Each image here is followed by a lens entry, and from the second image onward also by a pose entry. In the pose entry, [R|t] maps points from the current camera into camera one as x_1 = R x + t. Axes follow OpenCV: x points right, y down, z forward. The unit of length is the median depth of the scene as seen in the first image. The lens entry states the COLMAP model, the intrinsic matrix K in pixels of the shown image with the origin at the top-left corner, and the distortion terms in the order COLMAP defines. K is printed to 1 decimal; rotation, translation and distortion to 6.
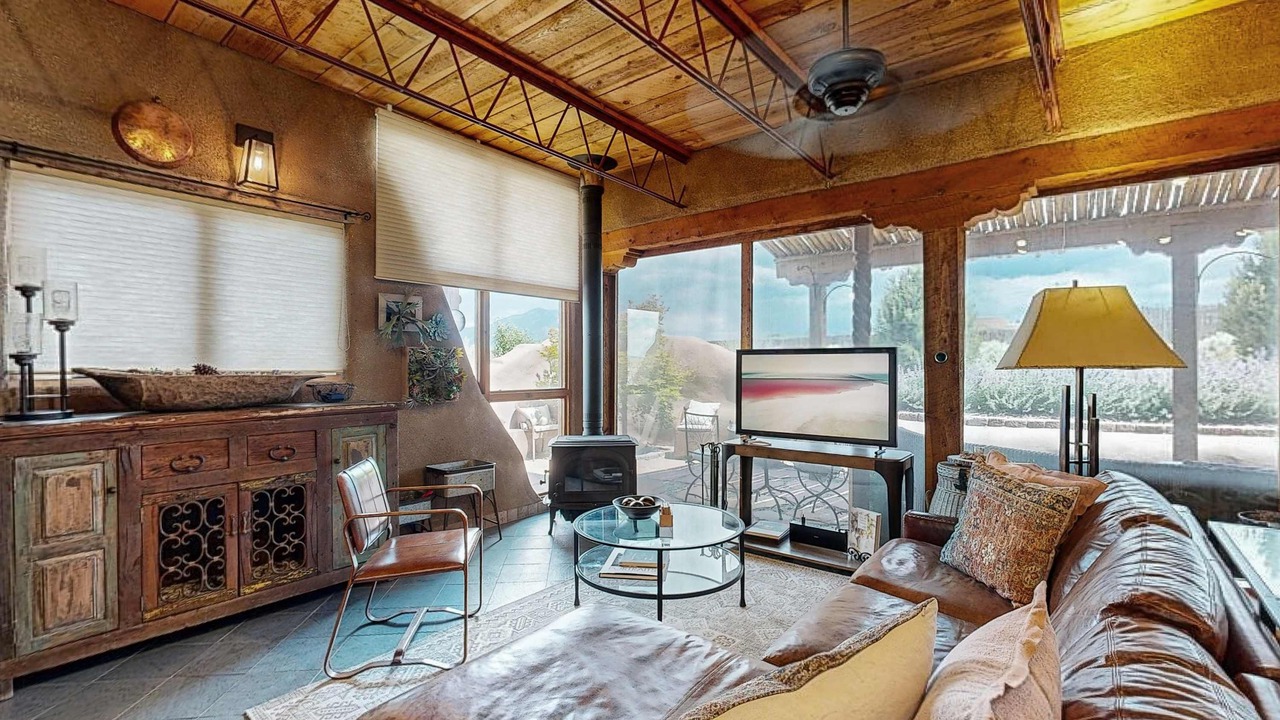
lens RADIAL K [[565.7, 0, 643.4], [0, 565.7, 363.6], [0, 0, 1]] dist [0.000141, 0.000035]
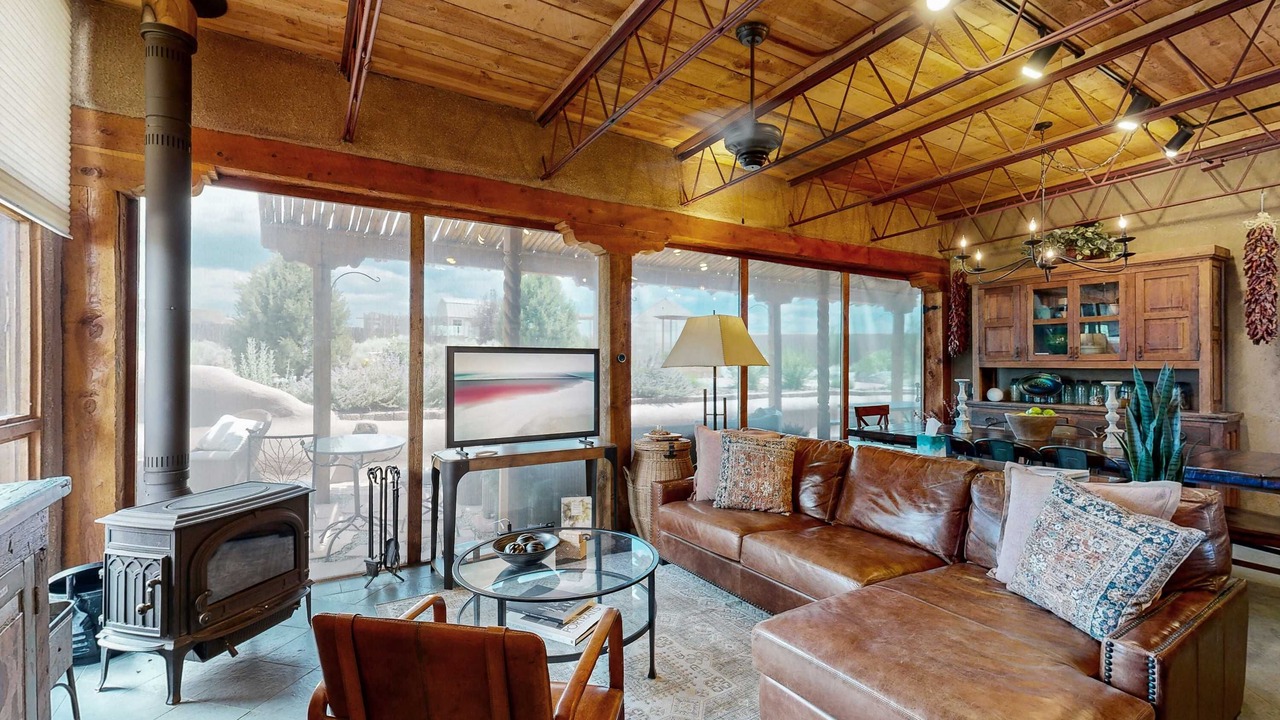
lens RADIAL K [[565.7, 0, 643.5], [0, 565.7, 361.6], [0, 0, 1]] dist [0.000141, 0.000035]
pose [[0.311548, -0.000290, 0.950230, -0.541569], [-0.003261, 0.999994, 0.001374, -0.004337], [-0.950225, -0.003527, 0.311545, 0.482741]]
